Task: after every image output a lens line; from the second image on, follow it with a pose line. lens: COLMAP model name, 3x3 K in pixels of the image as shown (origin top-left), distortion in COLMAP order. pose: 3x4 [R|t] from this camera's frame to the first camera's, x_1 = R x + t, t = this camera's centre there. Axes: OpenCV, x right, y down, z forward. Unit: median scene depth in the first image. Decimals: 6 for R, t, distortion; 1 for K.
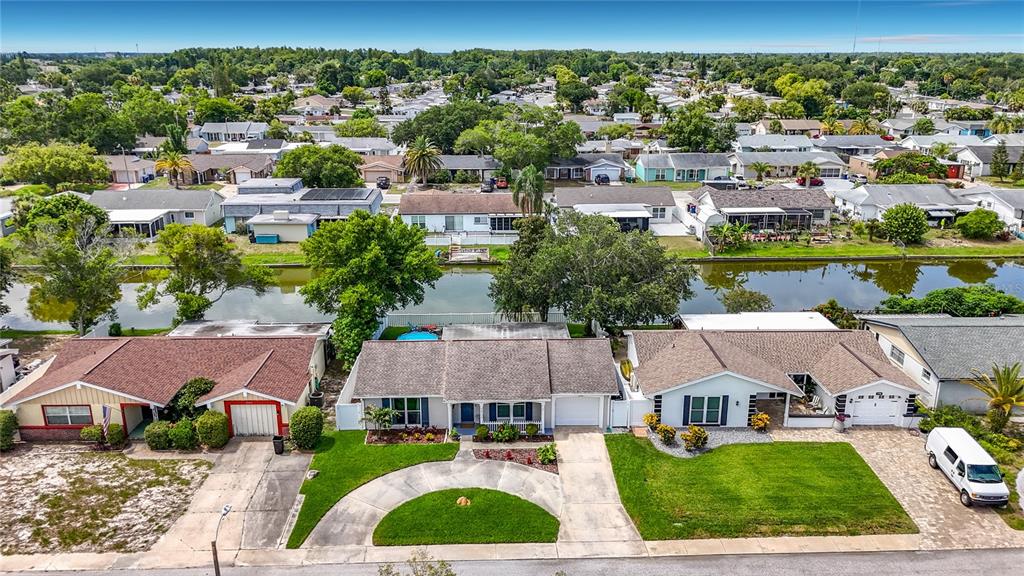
lens RADIAL K [[757.7, 0, 512.0], [0, 757.7, 288.0], [0, 0, 1]] dist [0.001474, -0.002871]
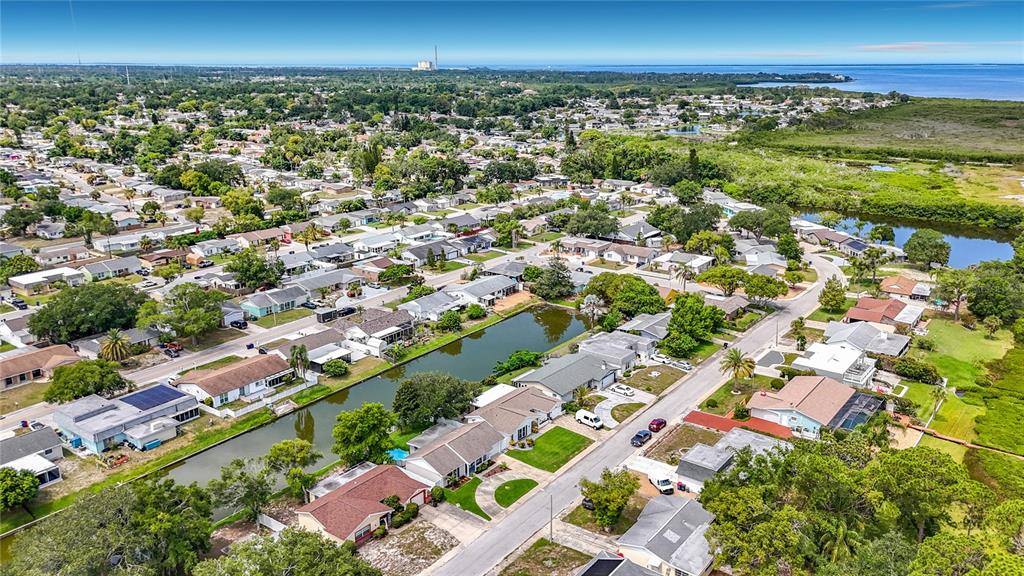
lens RADIAL K [[782.9, 0, 512.0], [0, 782.9, 288.0], [0, 0, 1]] dist [0.082250, -0.133563]
pose [[0.617771, -0.215180, 0.756344, -1.918867], [0.231850, 0.968917, 0.086285, -0.641333], [-0.751402, 0.122054, 0.648458, -0.969653]]
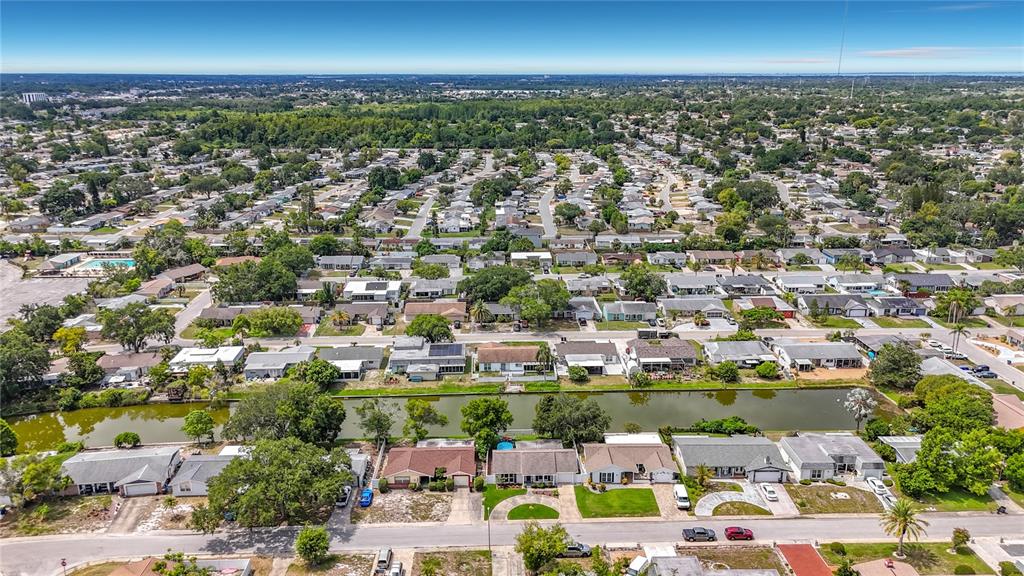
lens RADIAL K [[731.4, 0, 512.0], [0, 731.4, 288.0], [0, 0, 1]] dist [0.062819, -0.100033]
pose [[0.999999, -0.000925, 0.001154, -0.132801], [0.000945, 0.999837, -0.018006, -0.560851], [-0.001137, 0.018007, 0.999837, -2.018461]]
